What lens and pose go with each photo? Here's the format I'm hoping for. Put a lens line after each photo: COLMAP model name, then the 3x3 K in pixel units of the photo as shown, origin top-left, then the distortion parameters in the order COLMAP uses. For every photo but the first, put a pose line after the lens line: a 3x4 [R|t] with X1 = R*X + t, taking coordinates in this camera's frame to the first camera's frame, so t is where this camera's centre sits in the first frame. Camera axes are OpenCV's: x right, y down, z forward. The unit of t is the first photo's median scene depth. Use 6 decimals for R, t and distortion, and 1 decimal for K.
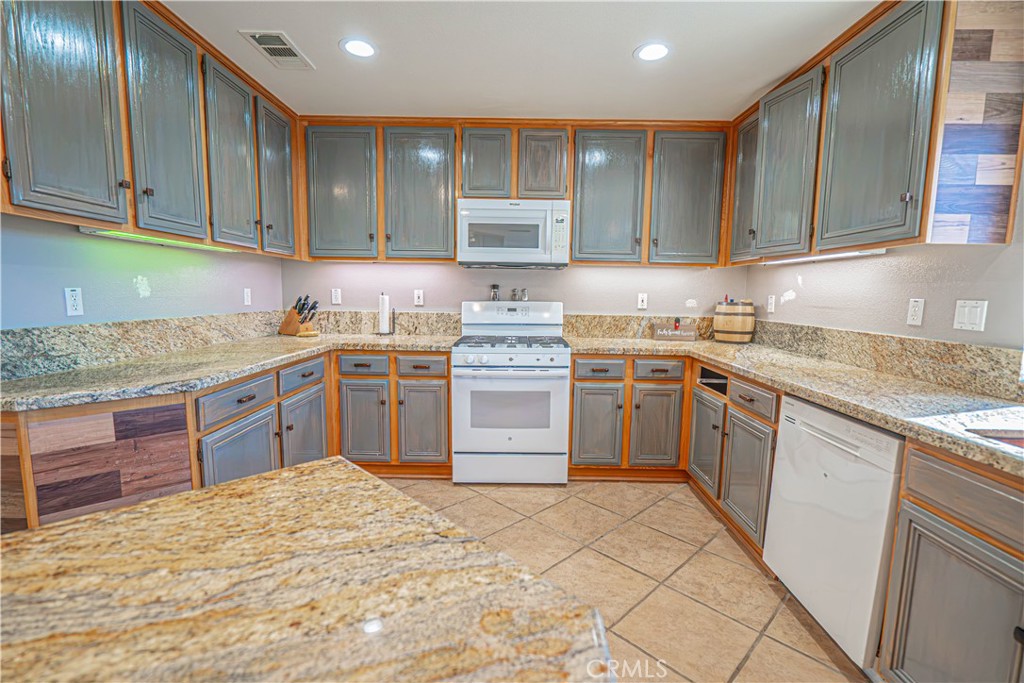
lens RADIAL K [[457.3, 0, 513.6], [0, 457.3, 345.5], [0, 0, 1]] dist [-0.001807, -0.000122]
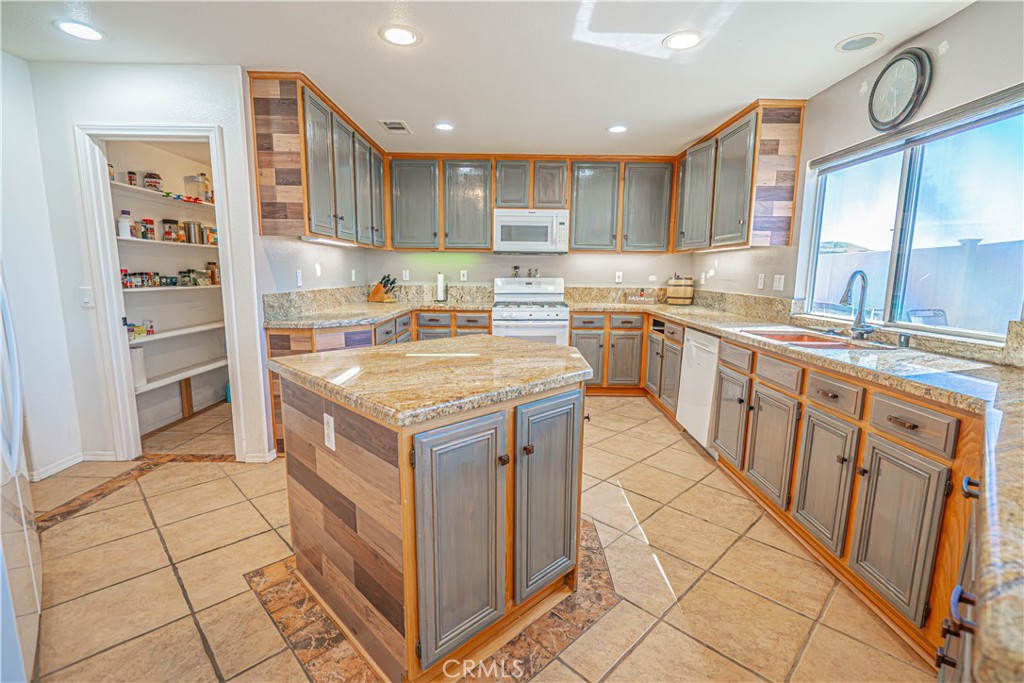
lens RADIAL K [[456.1, 0, 515.6], [0, 456.1, 341.9], [0, 0, 1]] dist [-0.000907, -0.000041]
pose [[0.999924, -0.006653, 0.010372, -0.070059], [0.006244, 0.999221, 0.038977, 0.057163], [-0.010624, -0.038909, 0.999186, -0.515799]]
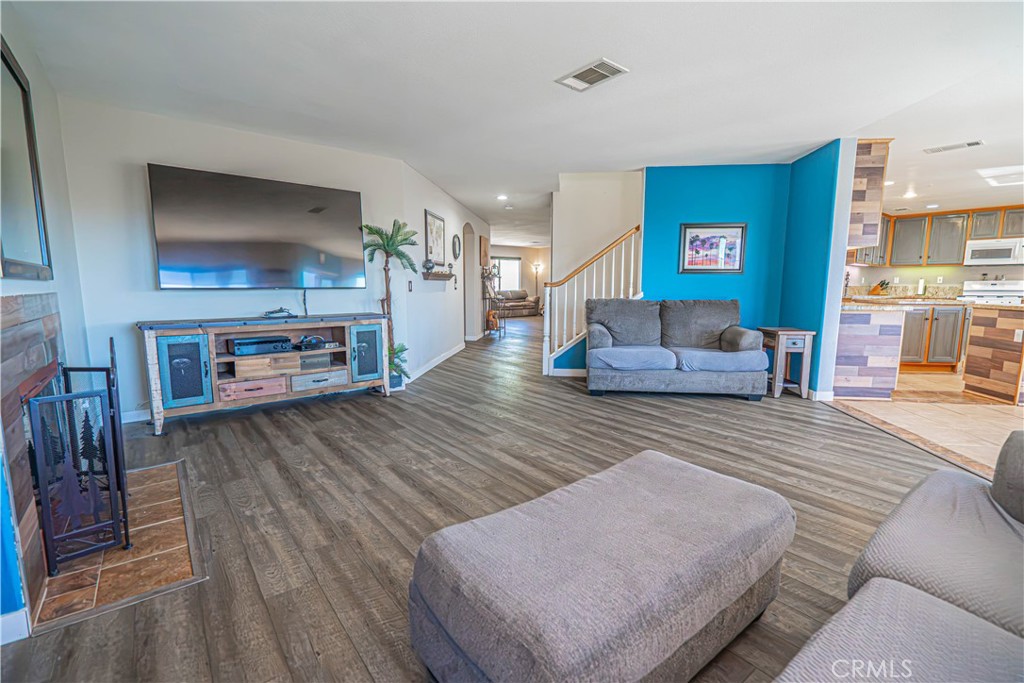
lens RADIAL K [[457.3, 0, 513.6], [0, 457.3, 345.5], [0, 0, 1]] dist [-0.001807, -0.000122]
pose [[0.624690, 0.089317, -0.775748, 0.334744], [-0.081638, 0.995463, 0.048873, 0.355626], [0.776594, 0.032800, 0.629147, -2.622833]]
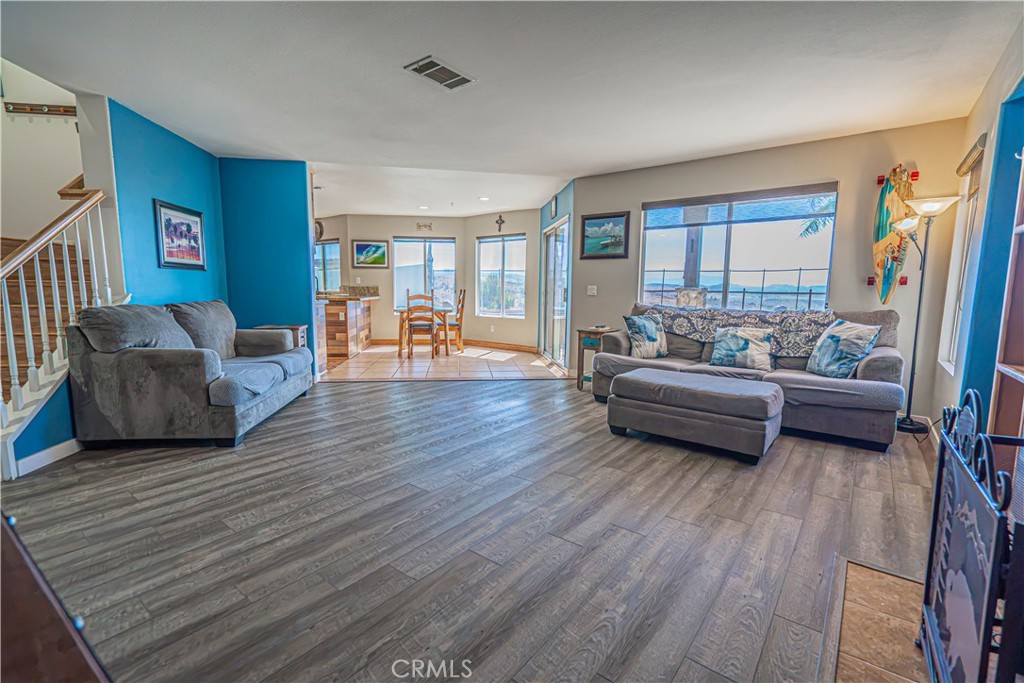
lens RADIAL K [[457.3, 0, 513.6], [0, 457.3, 345.5], [0, 0, 1]] dist [-0.001807, -0.000122]
pose [[0.613201, -0.106657, 0.782693, -2.331670], [0.088593, 0.993877, 0.066027, 0.317994], [-0.784943, 0.028853, 0.618896, -2.580052]]
